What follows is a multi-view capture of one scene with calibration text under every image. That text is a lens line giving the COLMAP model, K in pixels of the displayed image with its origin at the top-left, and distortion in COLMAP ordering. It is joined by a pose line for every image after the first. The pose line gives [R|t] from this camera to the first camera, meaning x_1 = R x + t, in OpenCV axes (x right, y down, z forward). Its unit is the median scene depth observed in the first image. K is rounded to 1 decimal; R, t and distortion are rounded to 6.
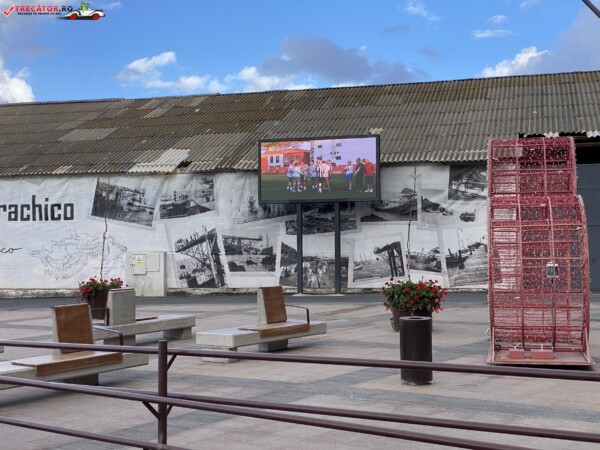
lens RADIAL K [[888.1, 0, 336.6], [0, 888.1, 235.5], [0, 0, 1]] dist [0.089249, 0.000000]
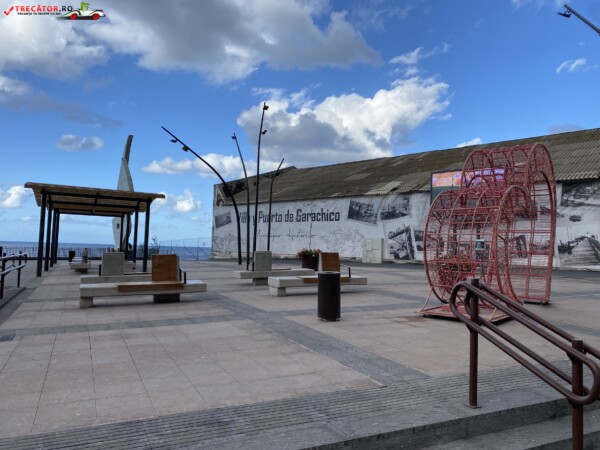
lens RADIAL K [[456.1, 0, 314.9], [0, 456.1, 230.1], [0, 0, 1]] dist [0.021753, -0.033265]
pose [[0.863570, 0.011486, -0.504098, 0.156269], [-0.019432, 0.999756, -0.010508, 0.013936], [0.503854, 0.018870, 0.863583, 0.146882]]
